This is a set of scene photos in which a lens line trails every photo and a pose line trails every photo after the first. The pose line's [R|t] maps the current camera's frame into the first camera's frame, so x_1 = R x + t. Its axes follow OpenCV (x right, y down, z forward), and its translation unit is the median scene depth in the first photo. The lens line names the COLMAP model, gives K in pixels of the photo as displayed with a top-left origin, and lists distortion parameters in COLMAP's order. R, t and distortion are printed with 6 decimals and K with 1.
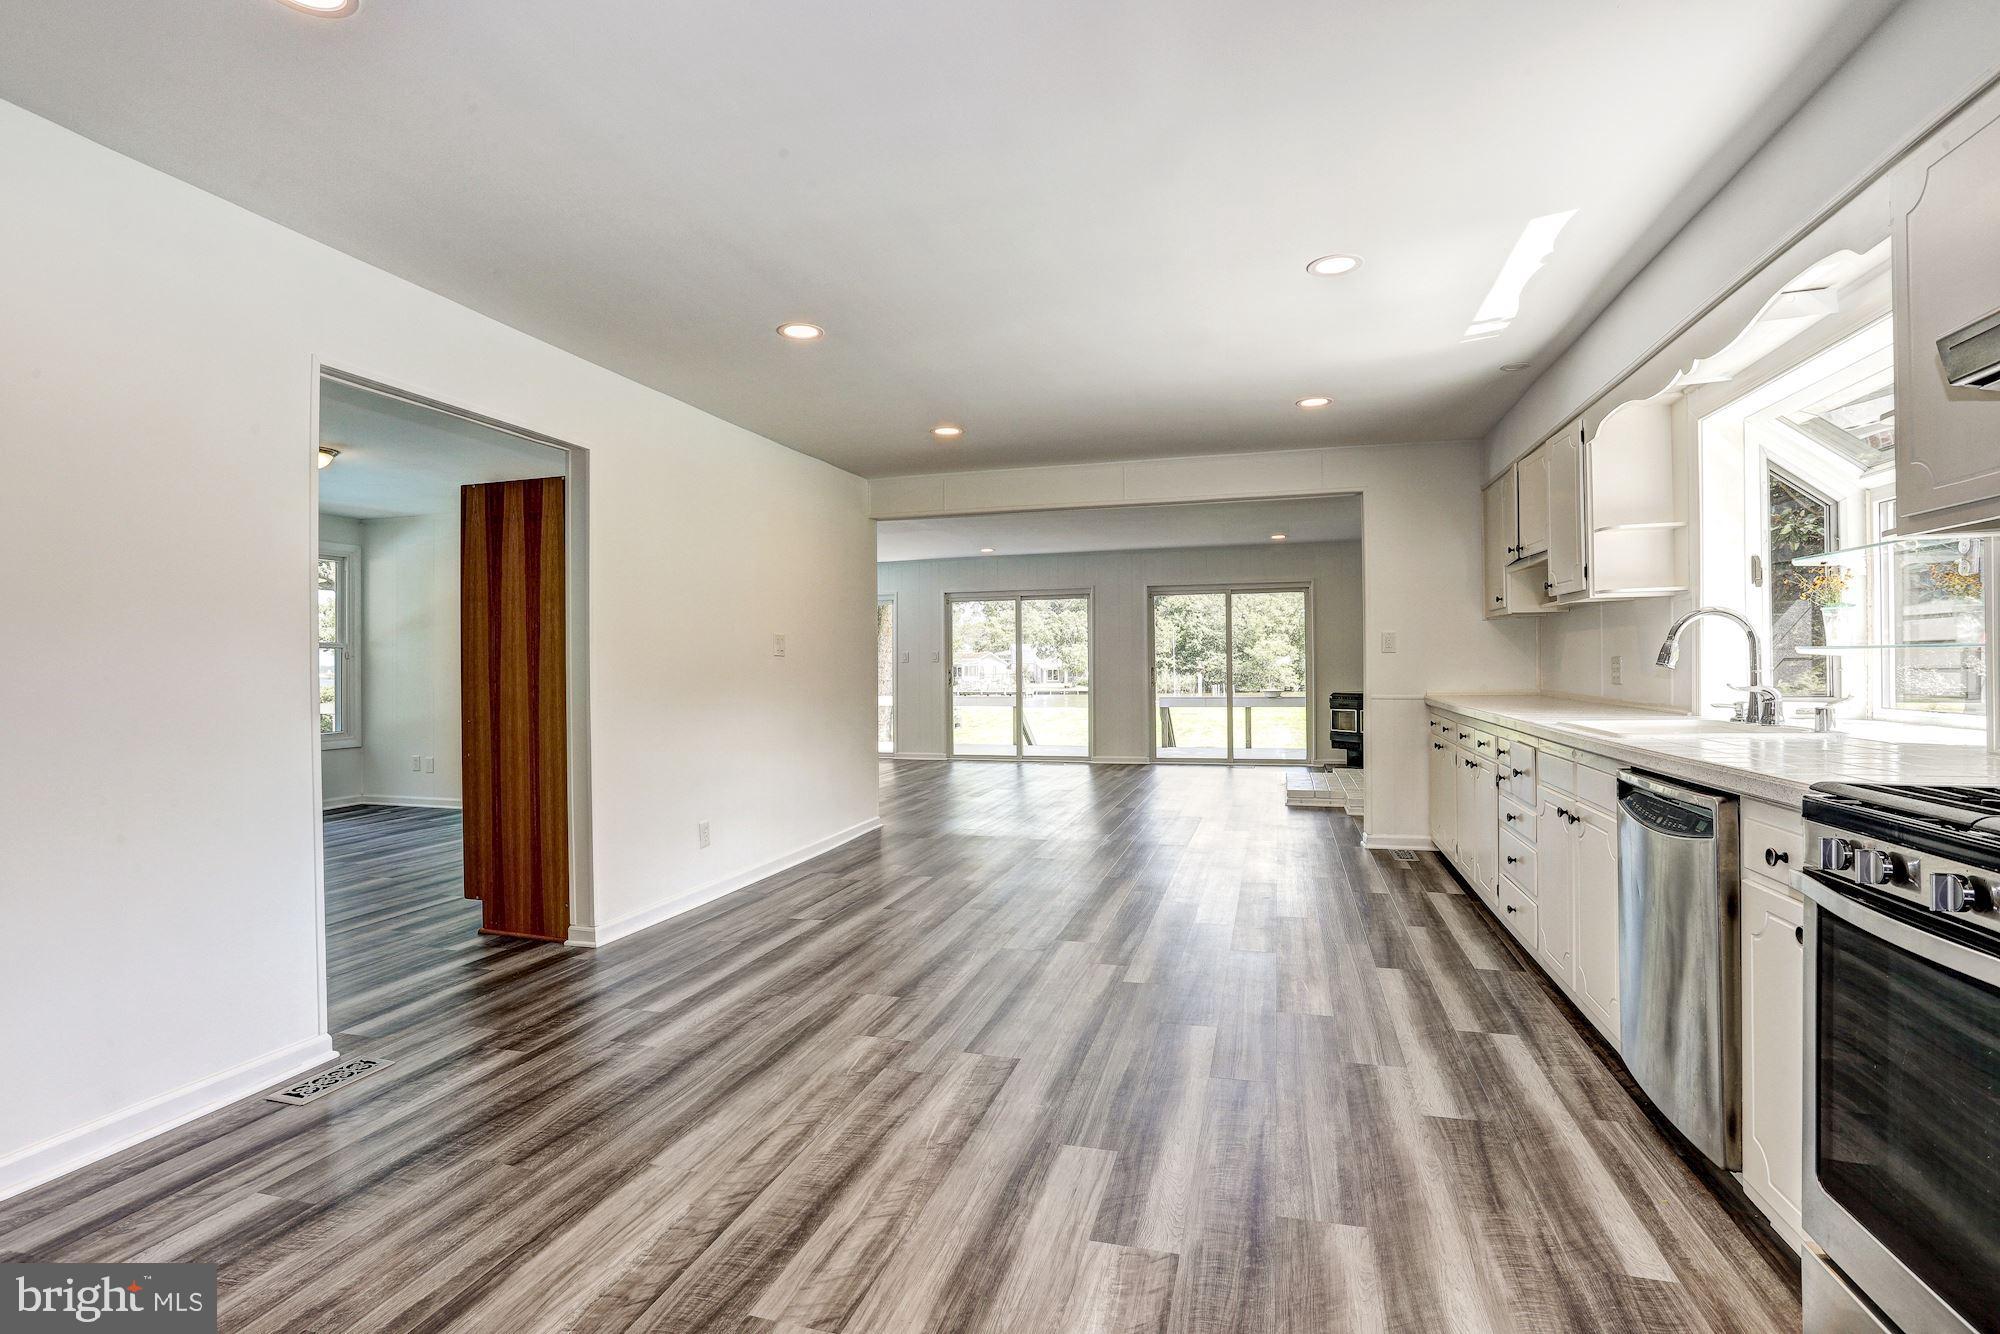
lens RADIAL K [[973.5, 0, 997.2], [0, 973.5, 670.3], [0, 0, 1]] dist [-0.041952, 0.006298]
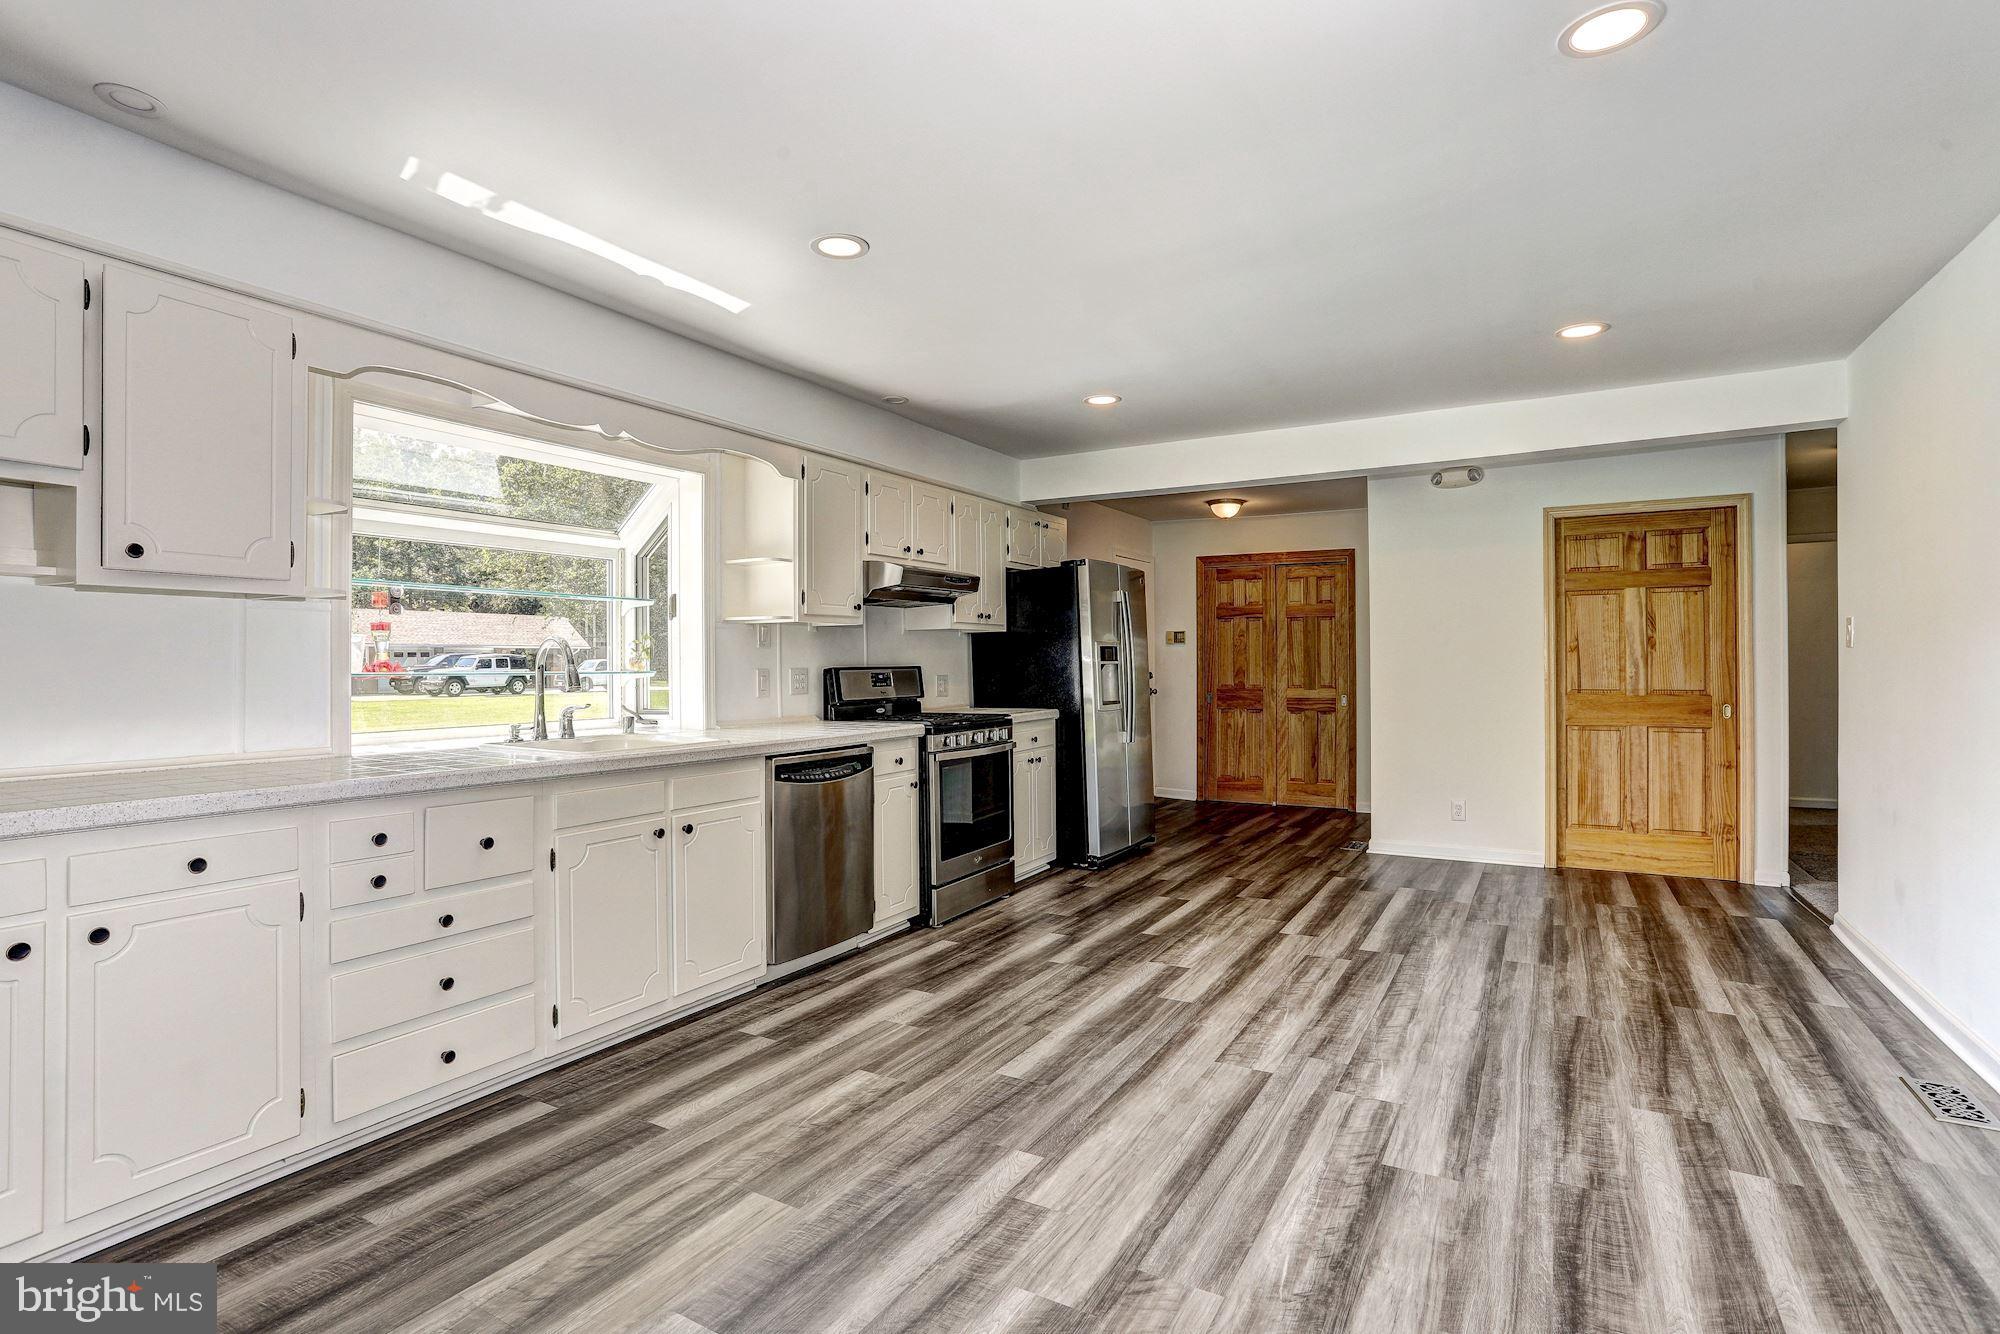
lens RADIAL K [[973.5, 0, 999.3], [0, 973.5, 659.6], [0, 0, 1]] dist [-0.041952, 0.006298]
pose [[-0.970519, 0.019113, 0.240267, -0.008419], [0.018215, 0.999816, -0.005958, -0.022515], [-0.240337, -0.001406, -0.970689, 1.964602]]
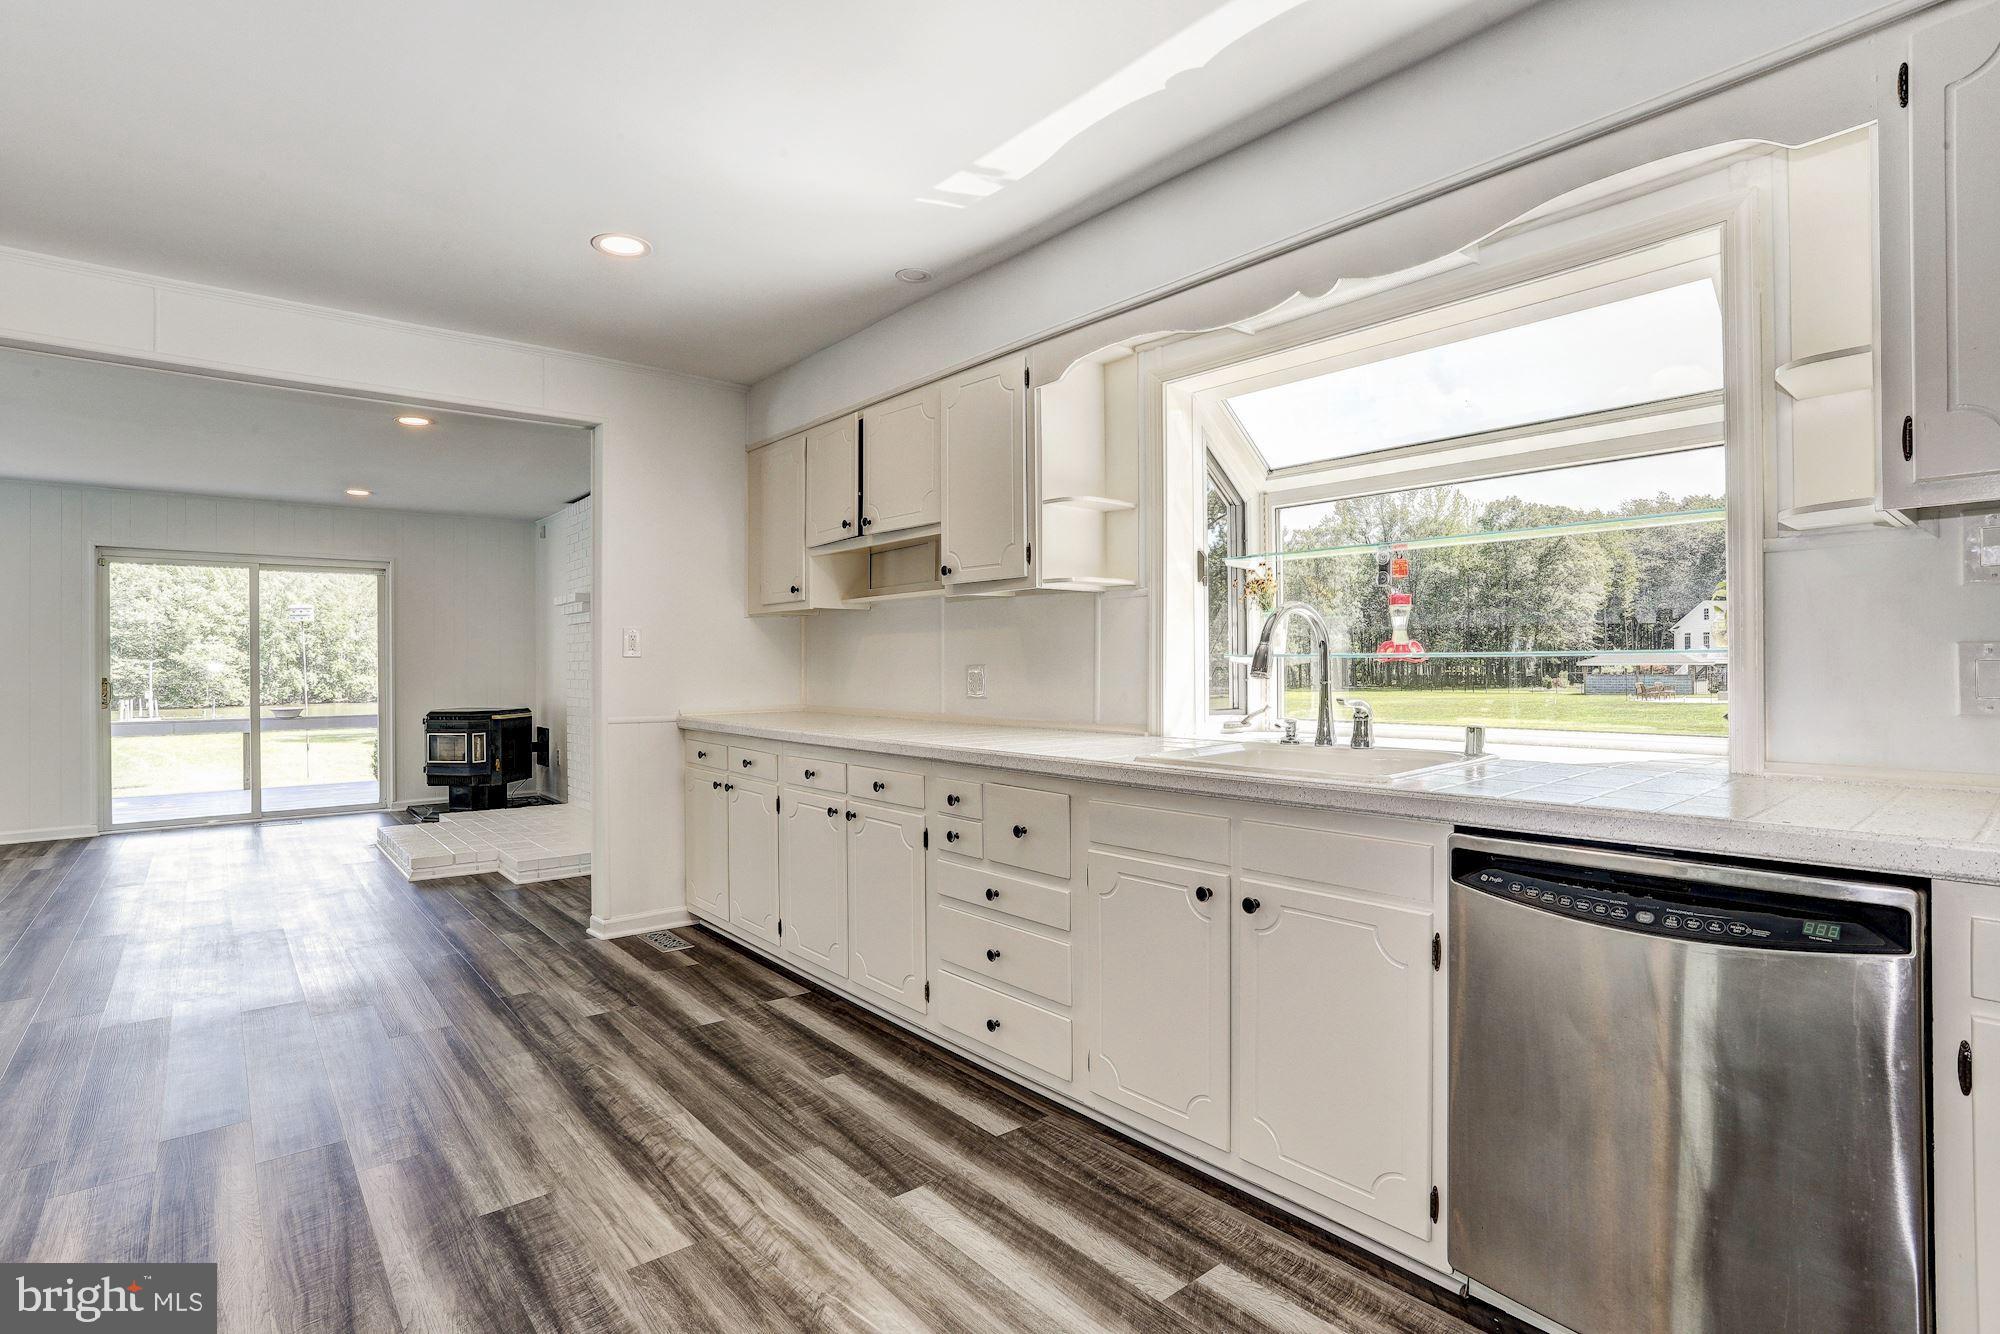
lens RADIAL K [[973.5, 0, 990.5], [0, 973.5, 663.2], [0, 0, 1]] dist [-0.041952, 0.006298]
pose [[0.567677, 0.011275, 0.823174, -0.062504], [0.003137, 0.999869, -0.015858, -0.003096], [-0.823246, 0.011585, 0.567567, 0.757329]]
